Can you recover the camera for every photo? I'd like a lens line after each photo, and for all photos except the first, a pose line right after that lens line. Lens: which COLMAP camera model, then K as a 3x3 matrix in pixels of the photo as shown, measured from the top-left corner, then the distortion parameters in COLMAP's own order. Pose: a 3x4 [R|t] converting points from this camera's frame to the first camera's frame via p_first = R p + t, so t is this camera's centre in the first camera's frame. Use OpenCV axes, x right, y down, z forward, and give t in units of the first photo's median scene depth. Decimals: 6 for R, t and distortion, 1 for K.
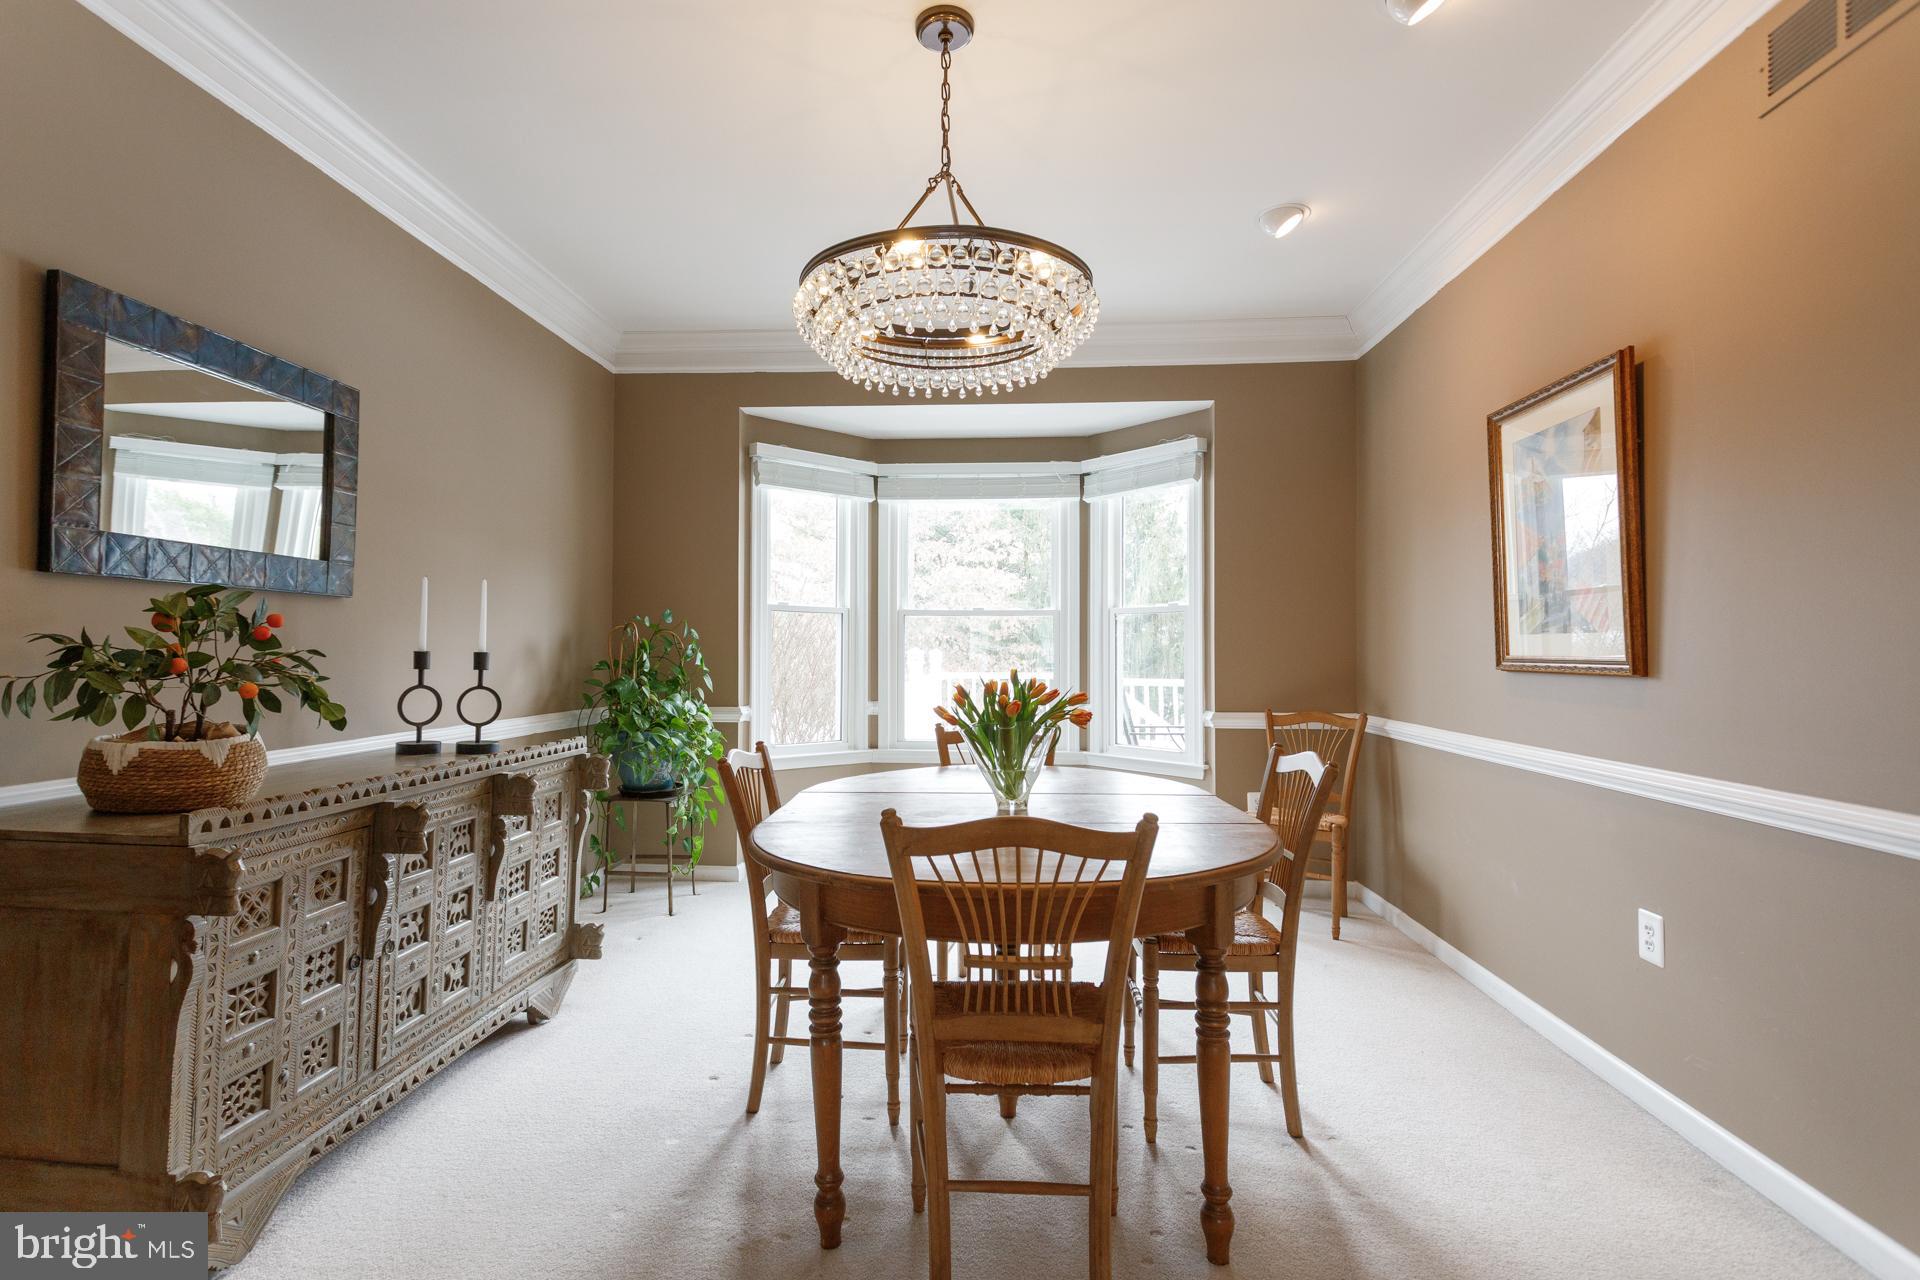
lens RADIAL K [[911.6, 0, 954.8], [0, 911.6, 634.3], [0, 0, 1]] dist [0.022929, -0.003761]
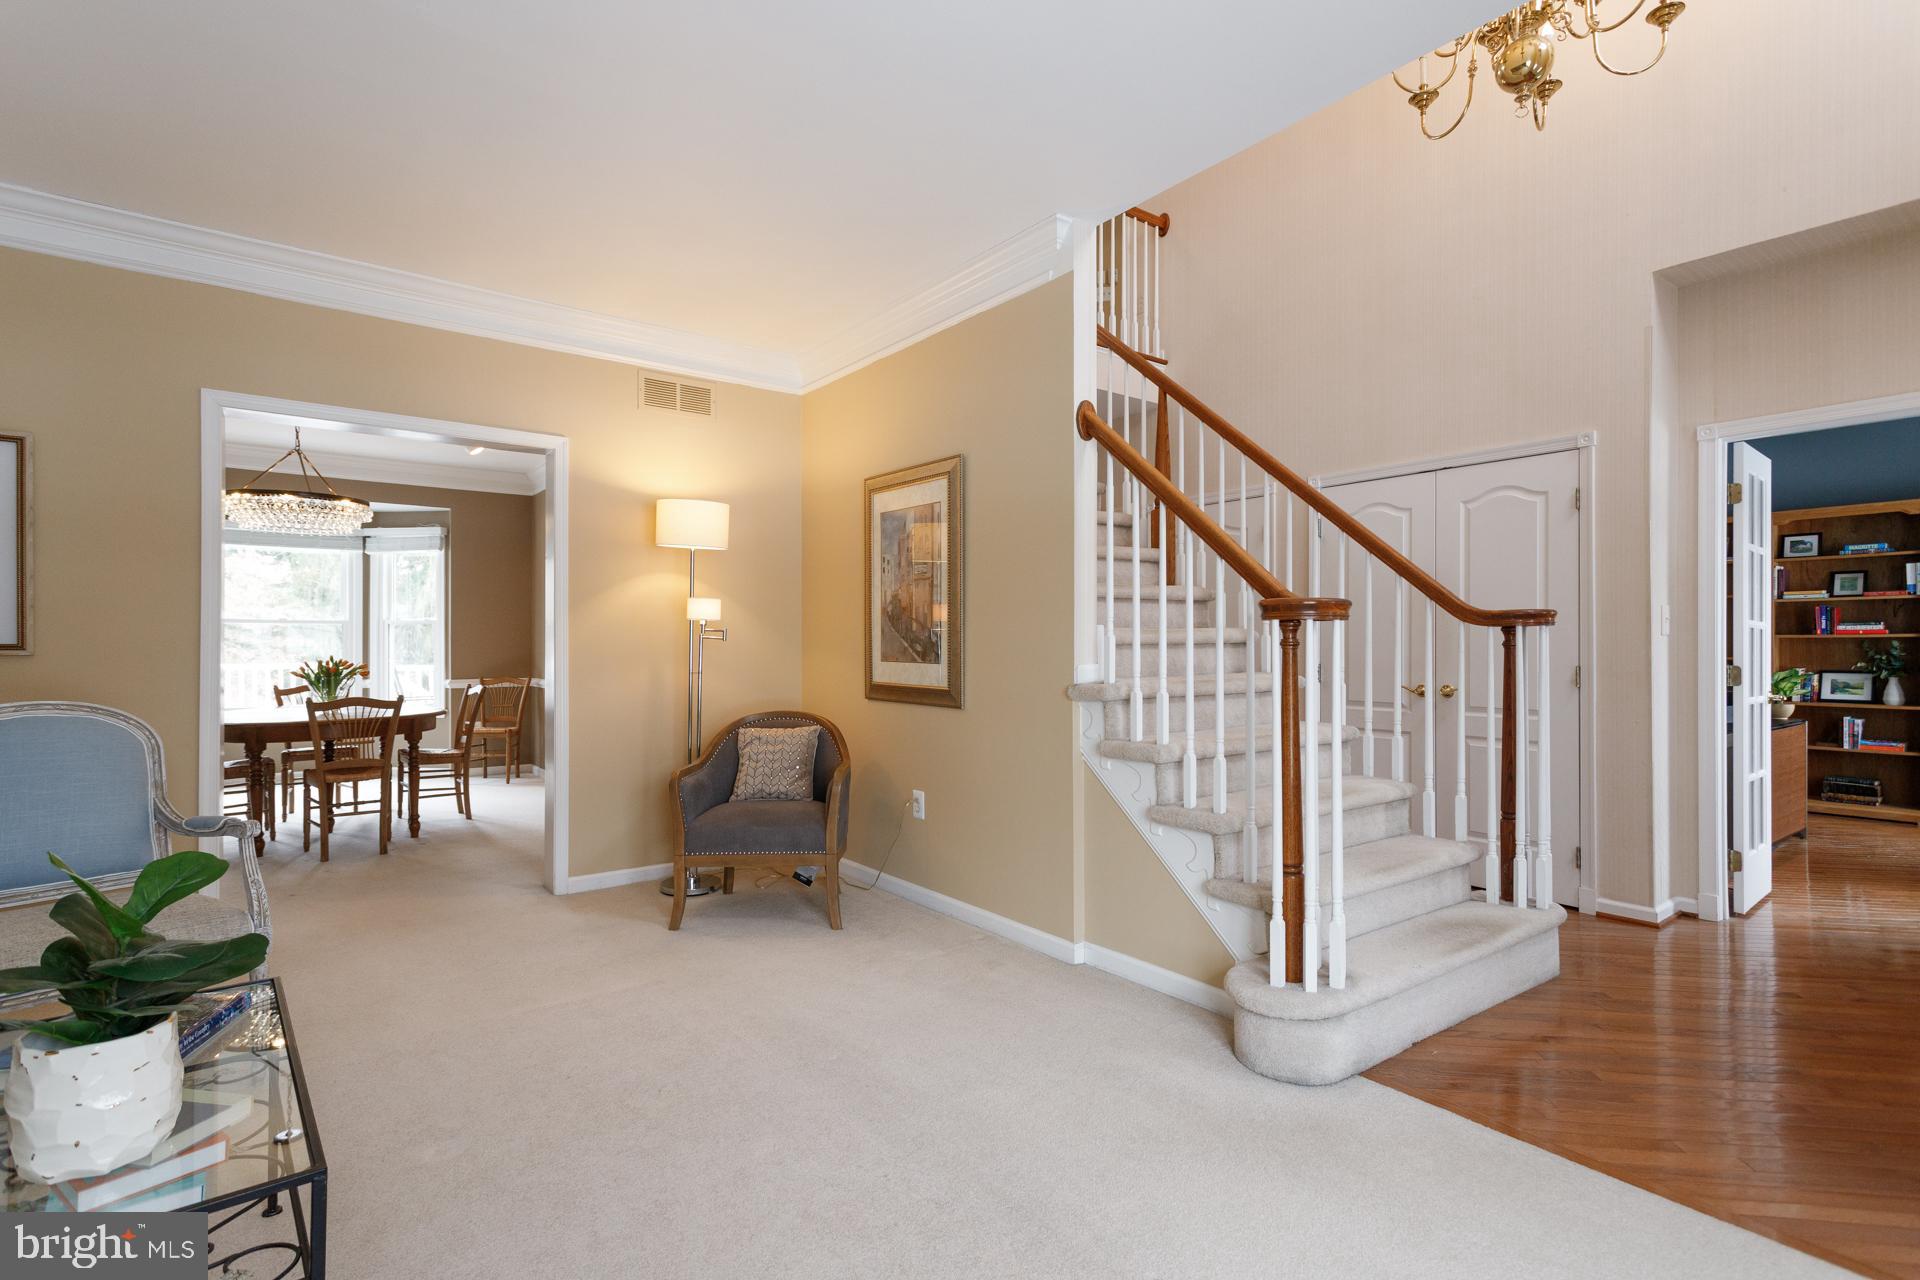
lens RADIAL K [[911.6, 0, 956.9], [0, 911.6, 642.9], [0, 0, 1]] dist [0.022929, -0.003761]
pose [[0.740580, 0.013668, 0.671830, -0.241678], [-0.028869, 0.999517, 0.011489, -0.044534], [-0.671348, -0.027904, 0.740617, -1.266605]]
